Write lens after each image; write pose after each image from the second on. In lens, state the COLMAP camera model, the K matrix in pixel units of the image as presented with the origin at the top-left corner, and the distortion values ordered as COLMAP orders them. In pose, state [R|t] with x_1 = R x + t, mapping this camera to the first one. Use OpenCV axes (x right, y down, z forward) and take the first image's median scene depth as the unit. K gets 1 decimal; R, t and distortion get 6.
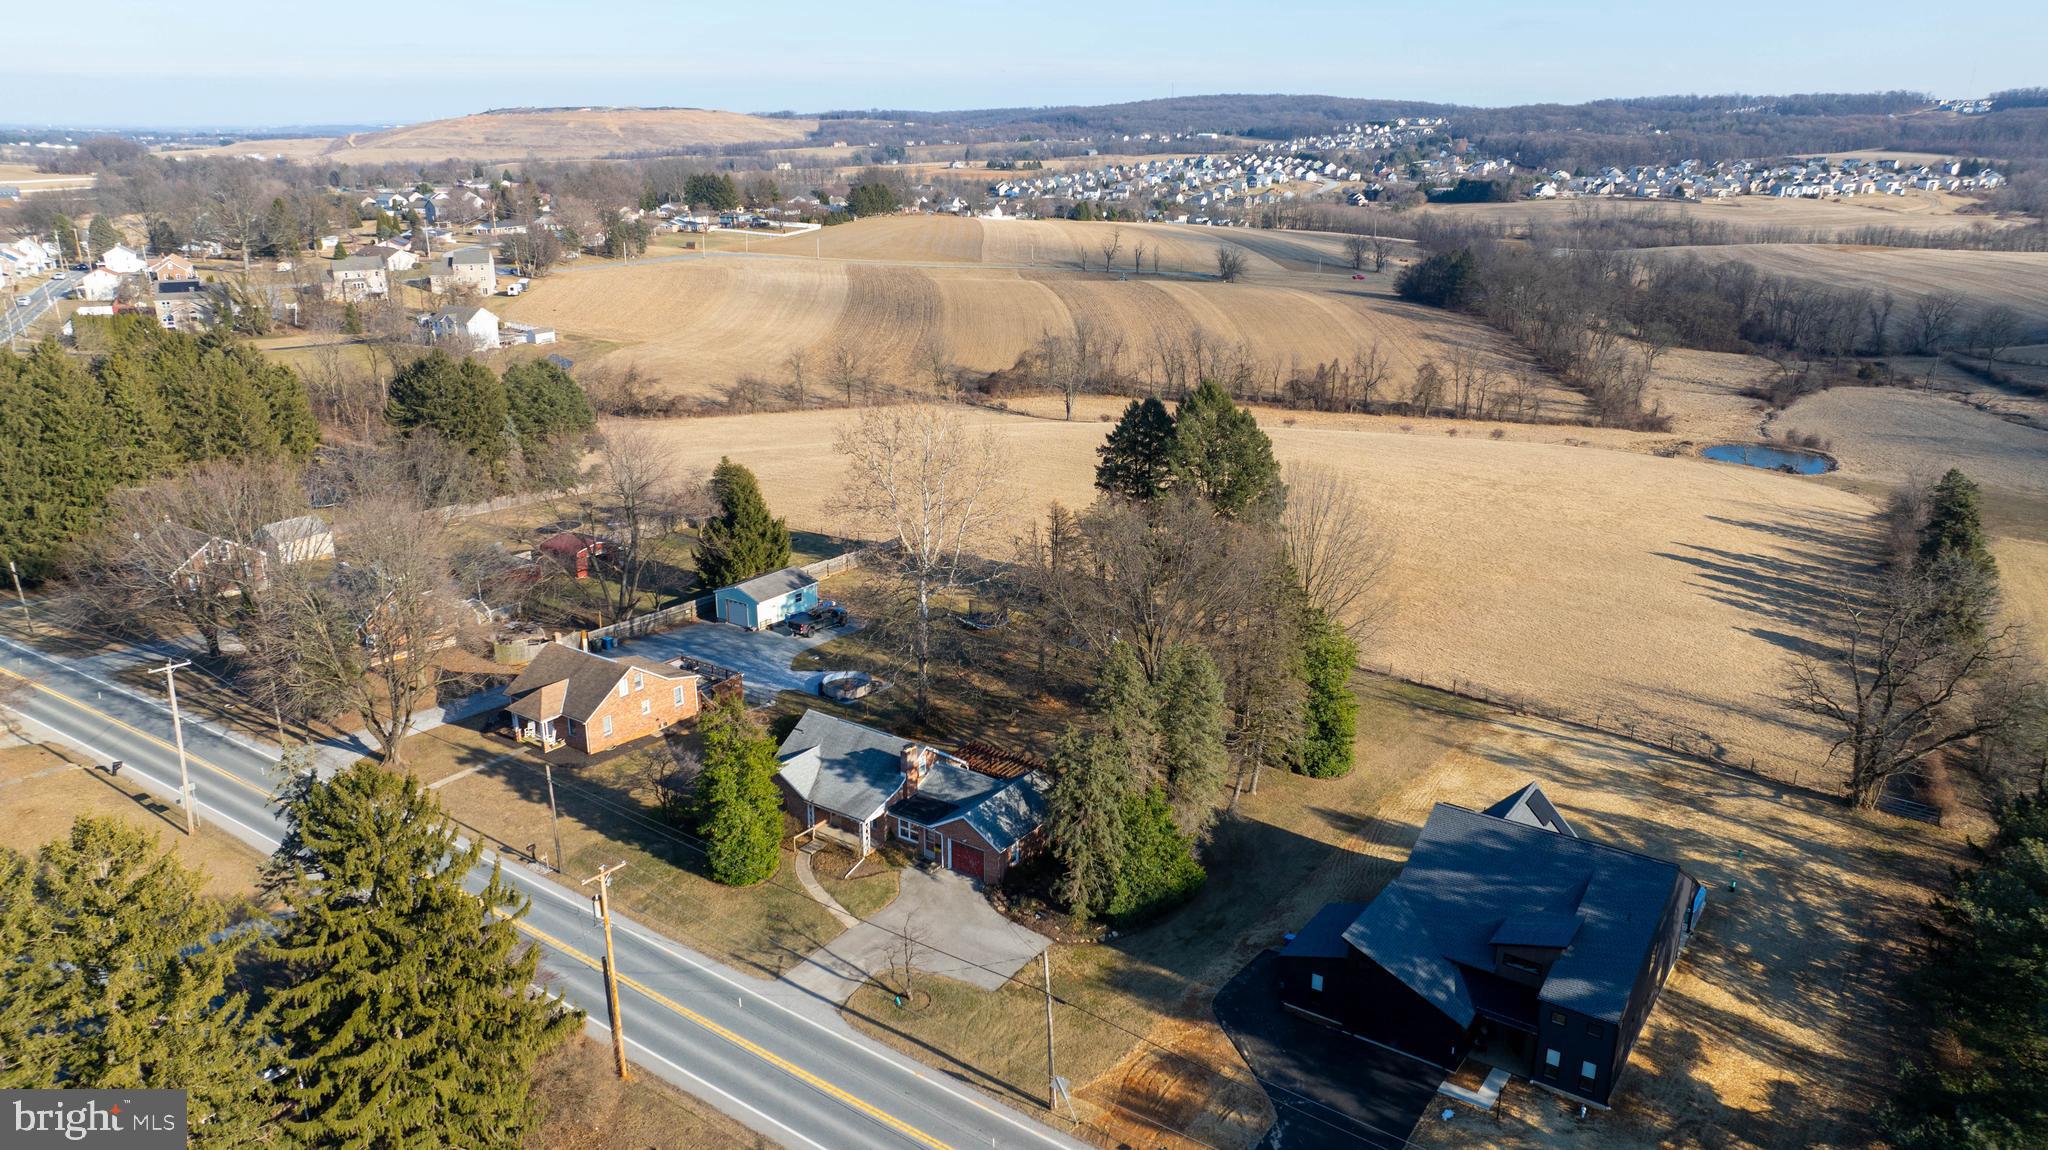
lens RADIAL K [[1462.5, 0, 1024.0], [0, 1462.5, 575.0], [0, 0, 1]] dist [-0.074597, 0.091661]
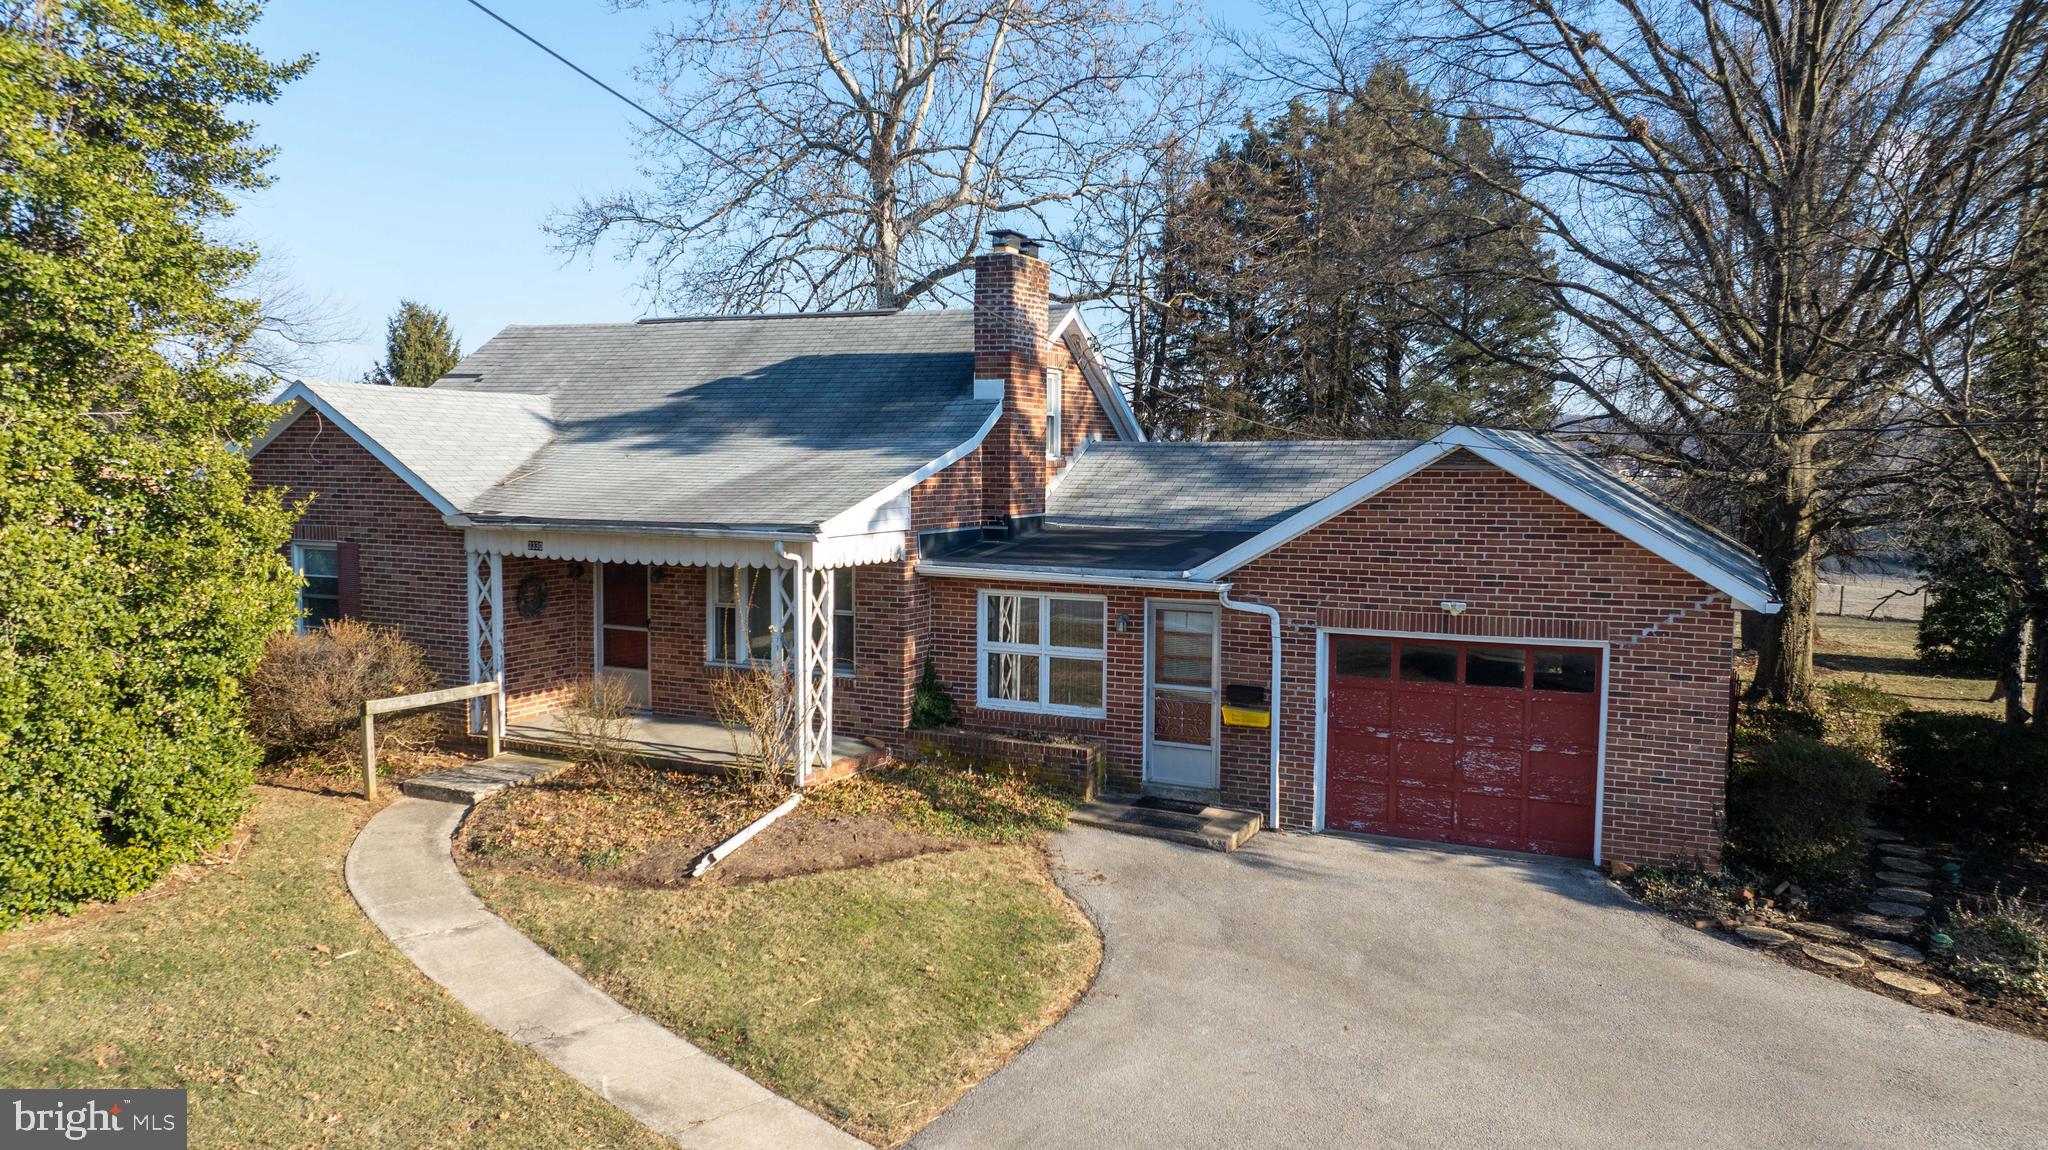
lens RADIAL K [[1462.5, 0, 1024.0], [0, 1462.5, 575.0], [0, 0, 1]] dist [-0.074597, 0.091661]
pose [[0.987278, -0.002218, 0.158989, -0.027475], [0.038525, 0.973445, -0.225654, 0.051693], [-0.154267, 0.228909, 0.961146, 0.206951]]
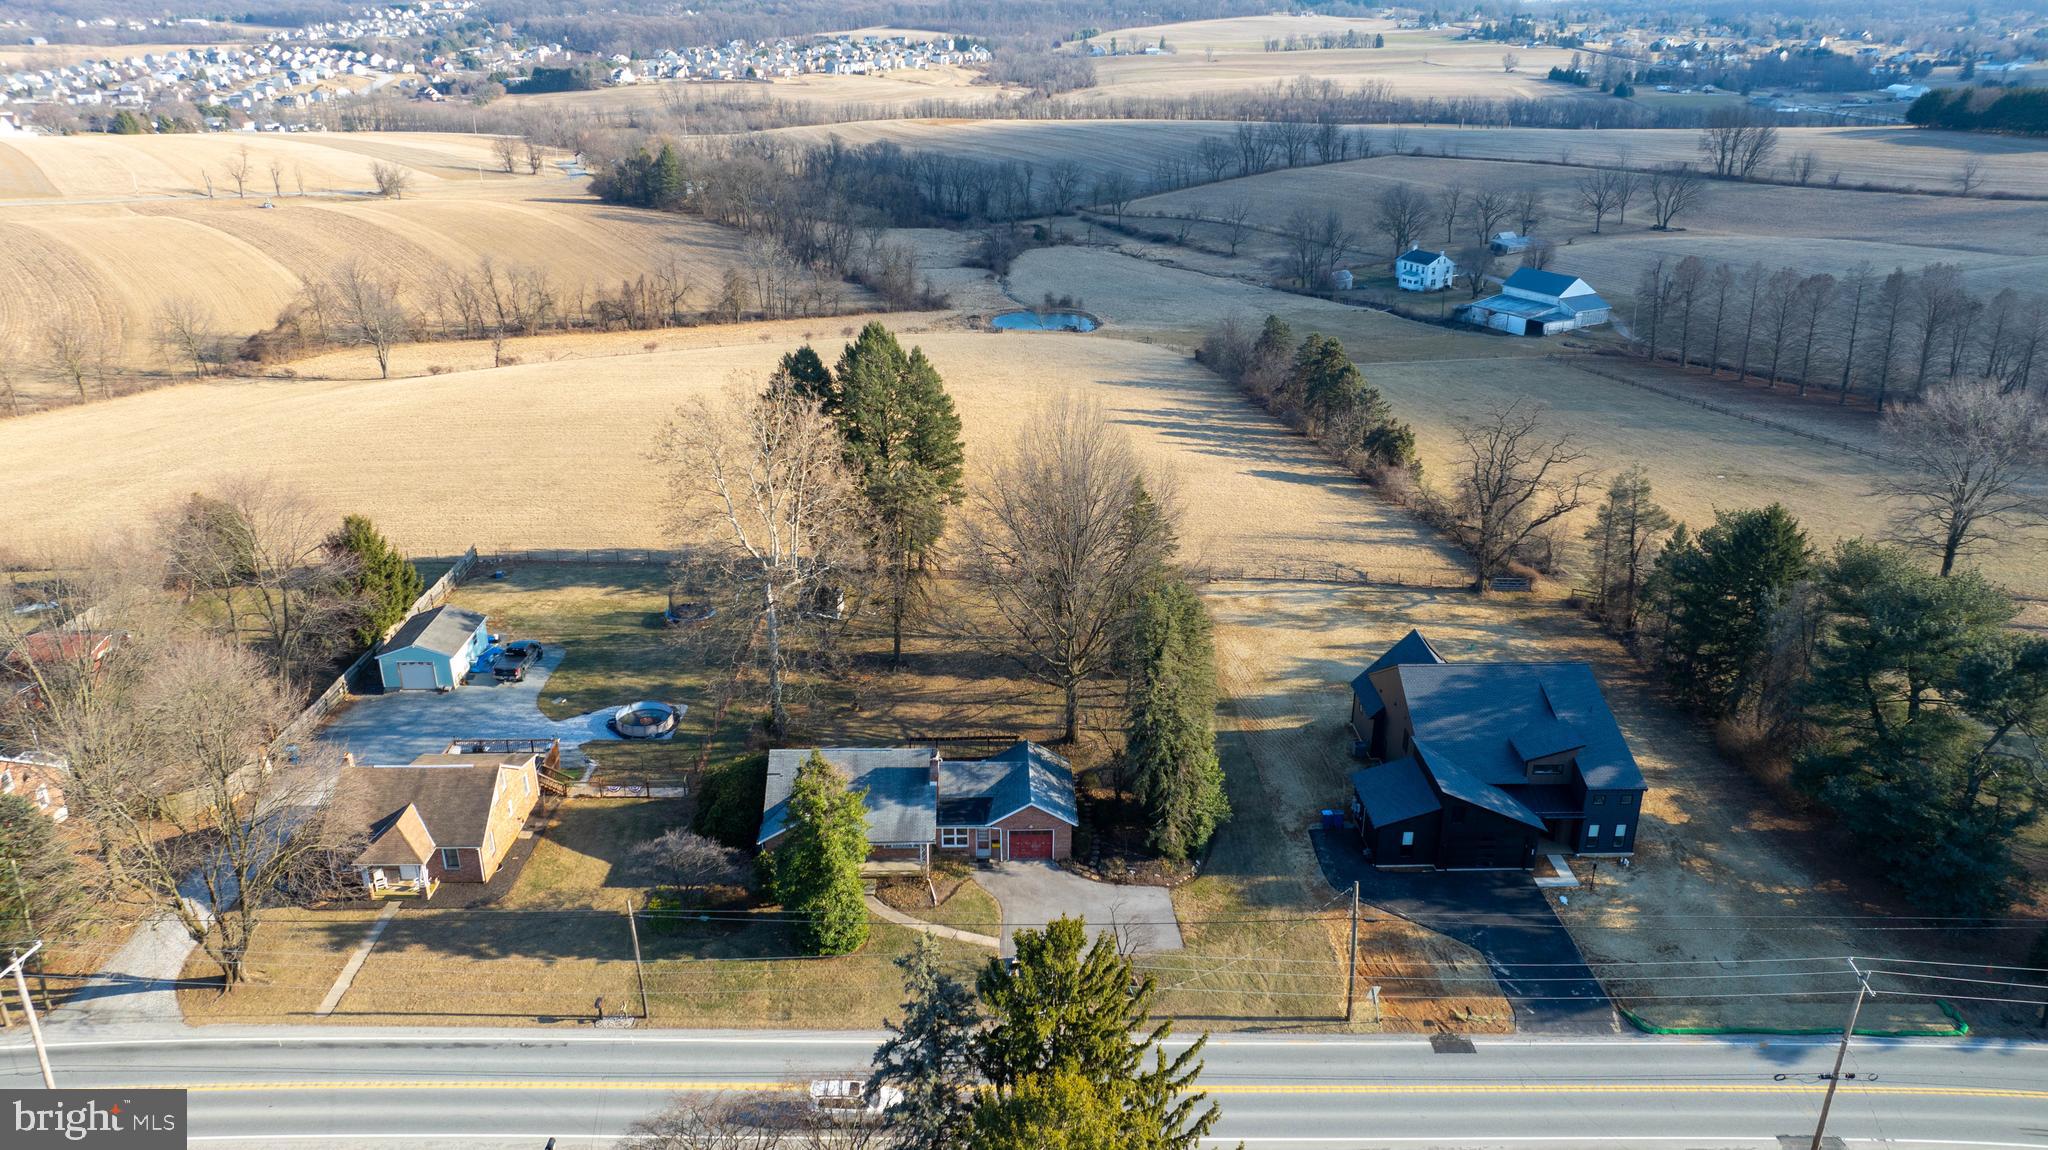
lens RADIAL K [[1479.8, 0, 1022.8], [0, 1479.8, 522.7], [0, 0, 1]] dist [-0.074412, 0.120050]
pose [[0.797987, -0.200749, 0.568258, -0.139595], [0.177626, 0.979351, 0.096542, -0.028889], [-0.575905, 0.023898, 0.817167, 0.042783]]
